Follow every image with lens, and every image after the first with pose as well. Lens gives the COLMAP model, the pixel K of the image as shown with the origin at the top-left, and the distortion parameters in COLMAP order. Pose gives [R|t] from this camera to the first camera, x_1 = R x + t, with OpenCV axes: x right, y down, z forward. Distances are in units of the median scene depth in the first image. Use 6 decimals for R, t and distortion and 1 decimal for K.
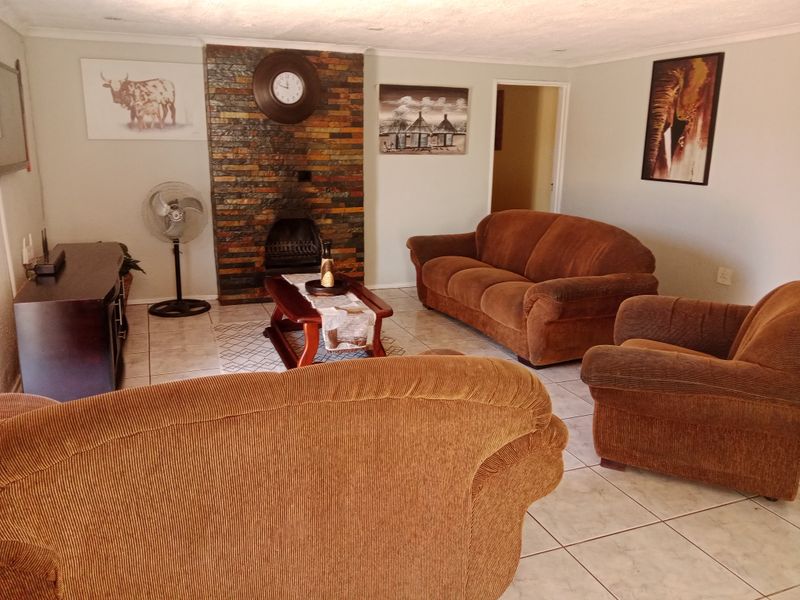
lens RADIAL K [[639.0, 0, 398.7], [0, 639.0, 305.1], [0, 0, 1]] dist [0.100353, -0.157831]
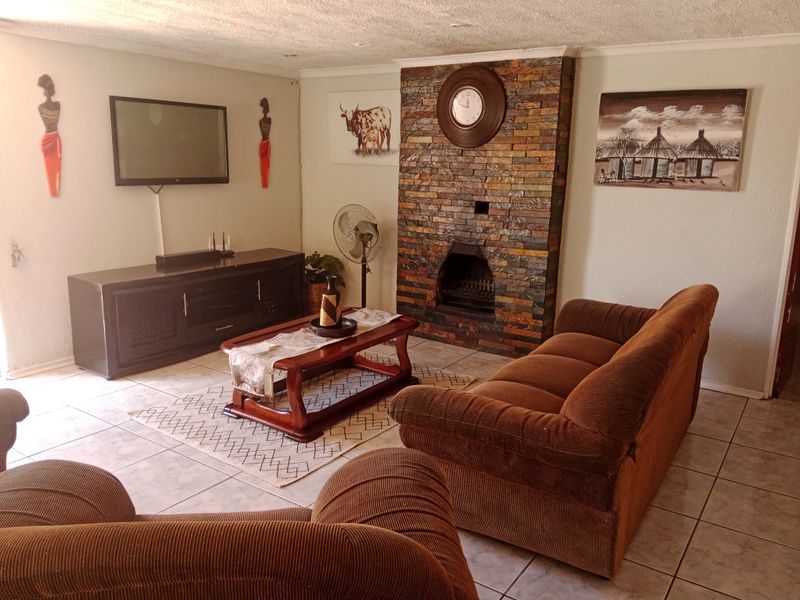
lens RADIAL K [[639.0, 0, 398.7], [0, 639.0, 305.1], [0, 0, 1]] dist [0.100353, -0.157831]
pose [[0.575338, 0.184786, -0.796769, 0.469920], [-0.221285, 0.972982, 0.065866, -0.099491], [0.787413, 0.138418, 0.600684, 0.391901]]
